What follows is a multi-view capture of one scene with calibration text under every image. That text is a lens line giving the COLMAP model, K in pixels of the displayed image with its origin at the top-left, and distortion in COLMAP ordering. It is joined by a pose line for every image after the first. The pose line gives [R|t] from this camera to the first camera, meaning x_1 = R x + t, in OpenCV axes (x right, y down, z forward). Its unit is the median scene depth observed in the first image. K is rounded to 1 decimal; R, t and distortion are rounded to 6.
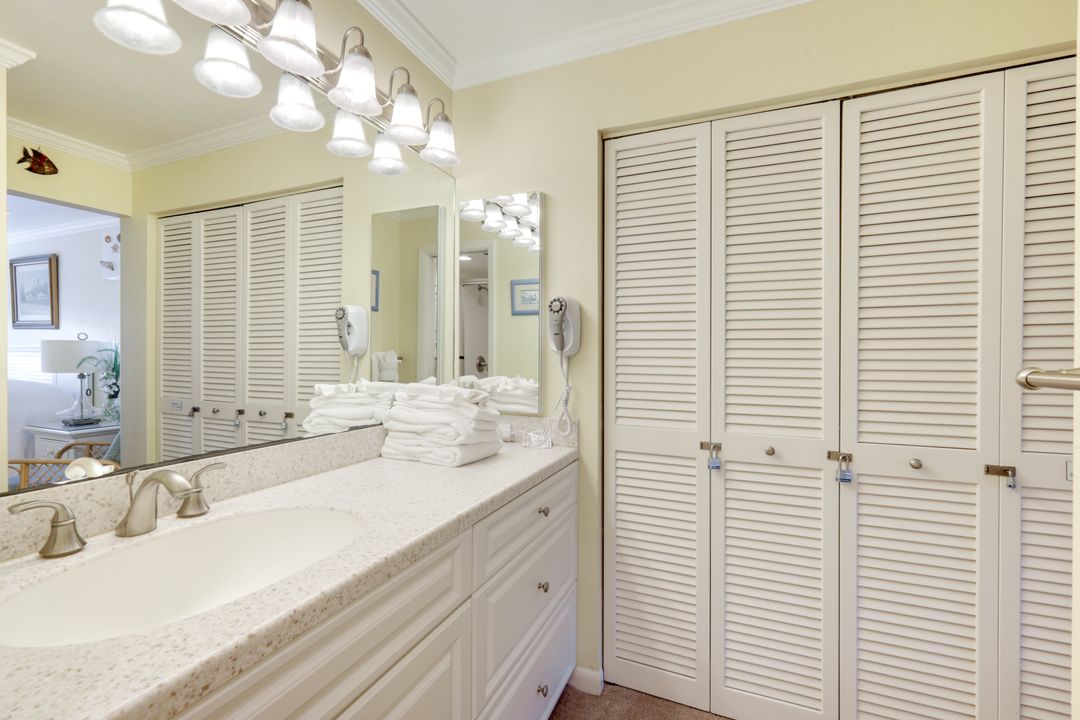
lens RADIAL K [[477.1, 0, 532.8], [0, 477.1, 353.3], [0, 0, 1]] dist [0.010167, -0.000100]
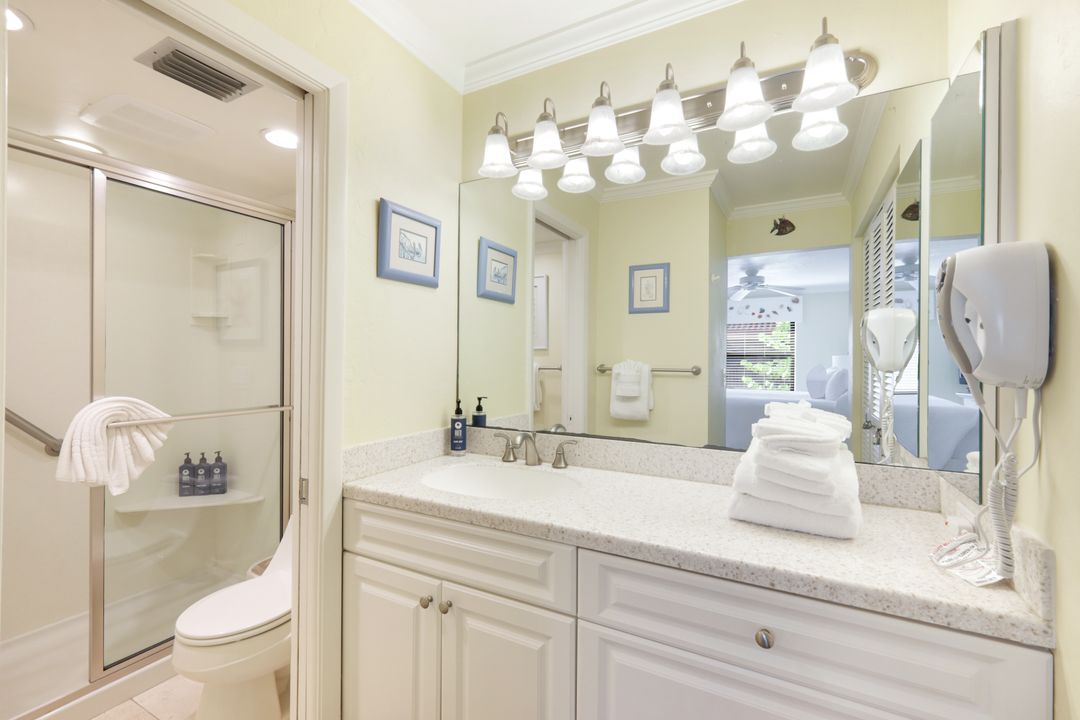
lens RADIAL K [[477.1, 0, 531.1], [0, 477.1, 361.7], [0, 0, 1]] dist [0.010167, -0.000100]
pose [[-0.111251, -0.013727, -0.993697, 0.701486], [-0.013916, 0.999828, -0.012254, 0.009030], [0.993695, 0.012465, -0.111423, 0.874152]]
